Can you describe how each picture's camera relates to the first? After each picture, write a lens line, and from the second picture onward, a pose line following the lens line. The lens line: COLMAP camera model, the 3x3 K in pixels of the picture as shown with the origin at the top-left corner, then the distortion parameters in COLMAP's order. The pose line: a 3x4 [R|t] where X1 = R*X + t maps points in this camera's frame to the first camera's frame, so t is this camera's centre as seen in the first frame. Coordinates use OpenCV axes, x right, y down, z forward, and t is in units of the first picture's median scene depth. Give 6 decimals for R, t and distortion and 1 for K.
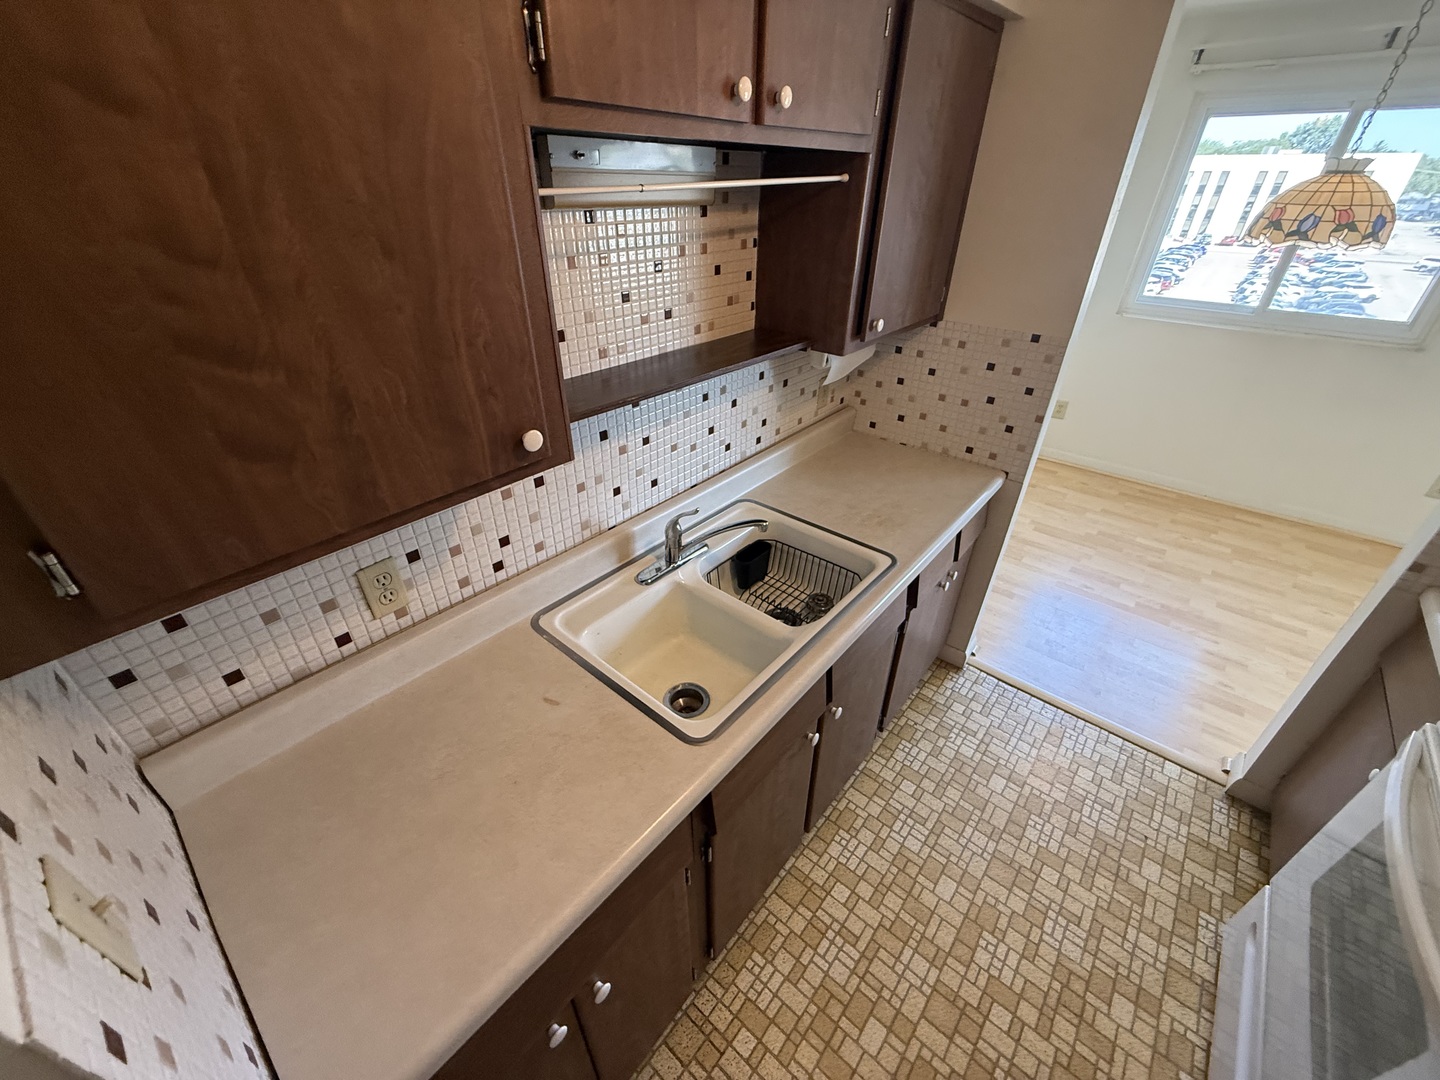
lens RADIAL K [[575.5, 0, 712.8], [0, 575.5, 539.1], [0, 0, 1]] dist [-0.001654, 0.000541]
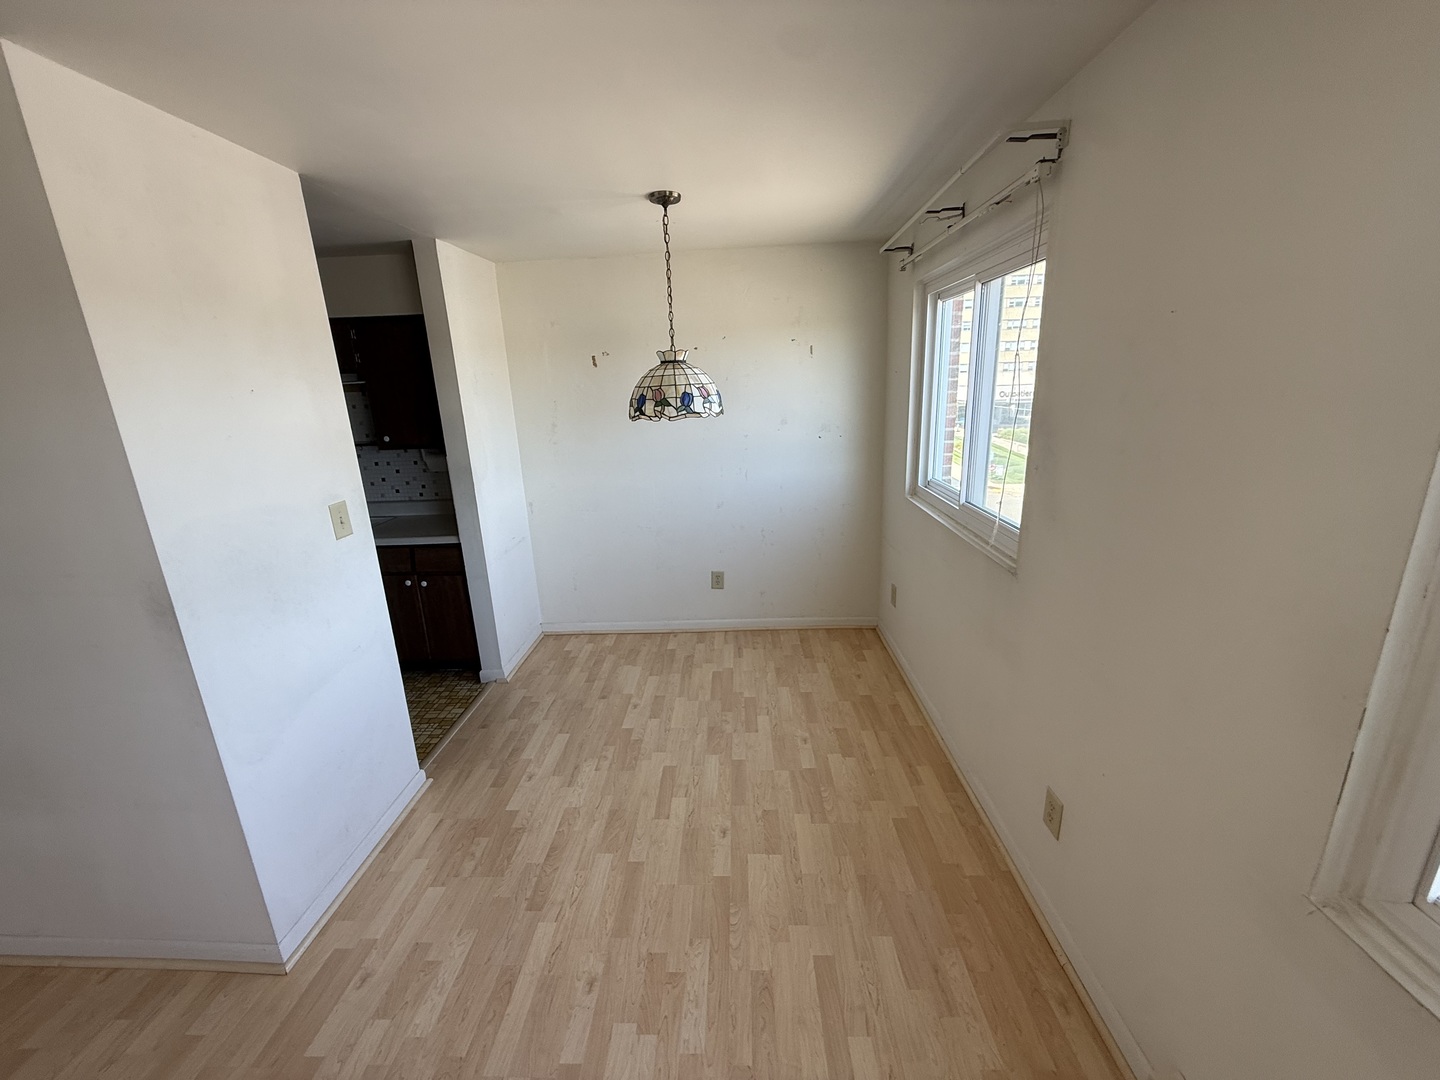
lens RADIAL K [[575.5, 0, 715.9], [0, 575.5, 538.4], [0, 0, 1]] dist [-0.001654, 0.000541]
pose [[0.613801, 0.184911, -0.767500, 2.663394], [-0.389935, 0.916327, -0.091079, -0.287983], [0.686439, 0.355179, 0.634546, 0.547577]]
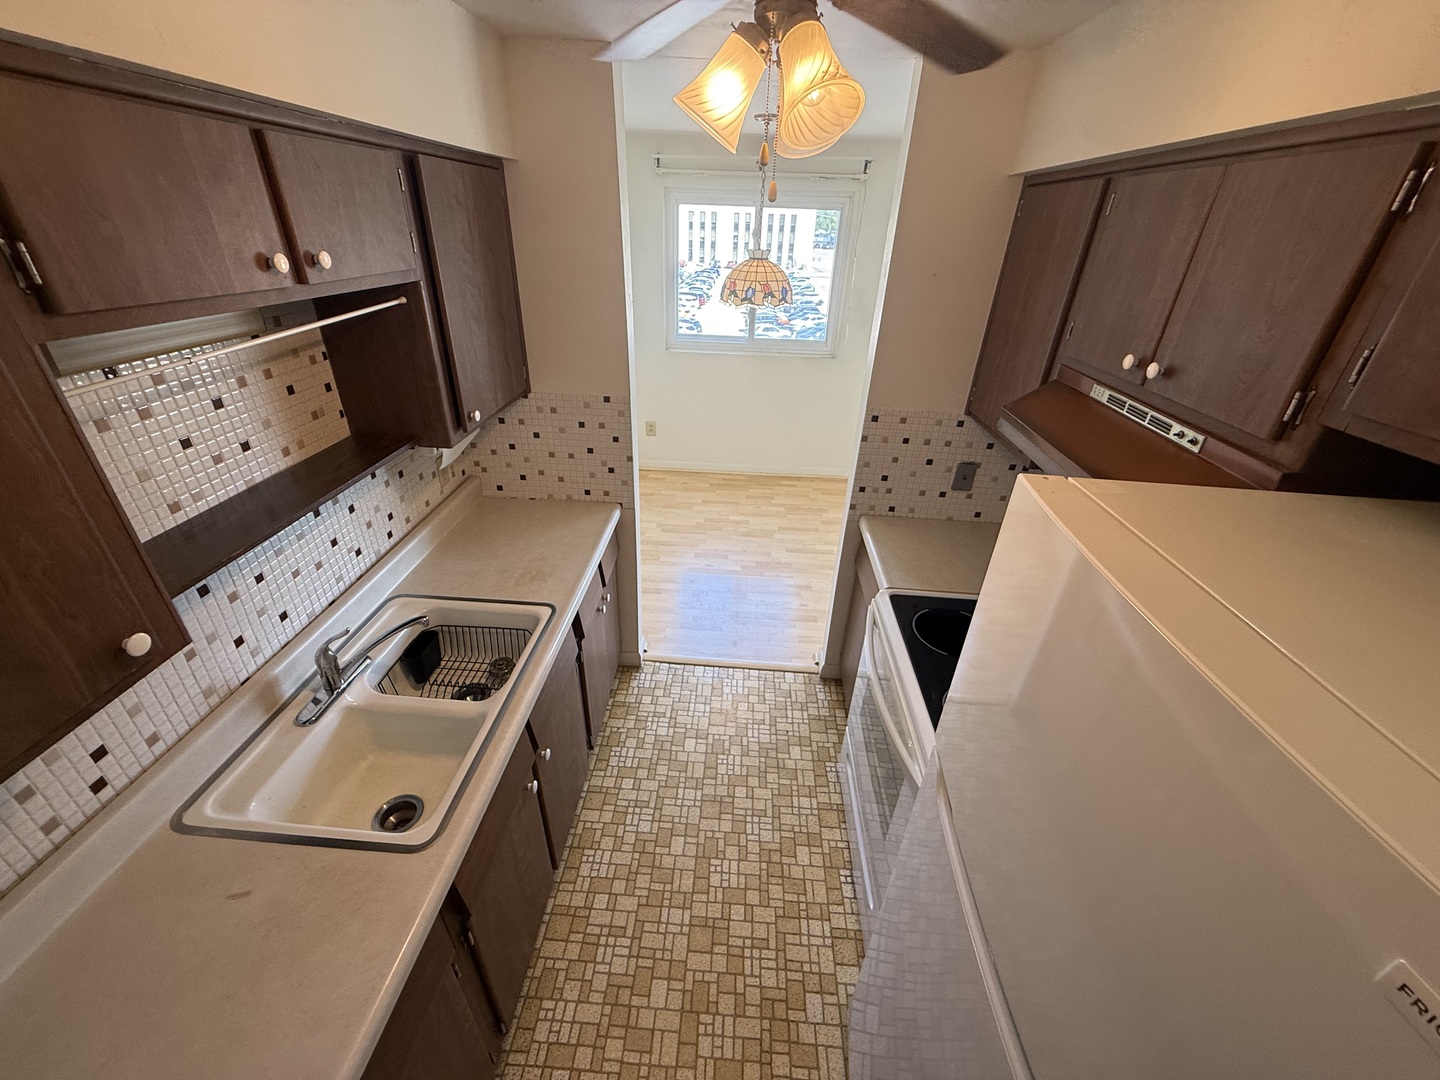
lens RADIAL K [[575.5, 0, 715.4], [0, 575.5, 538.1], [0, 0, 1]] dist [-0.001654, 0.000541]
pose [[0.797365, -0.274355, 0.537530, -0.009156], [0.296812, 0.953802, 0.046534, -0.051465], [-0.525464, 0.122440, 0.841960, -0.157784]]
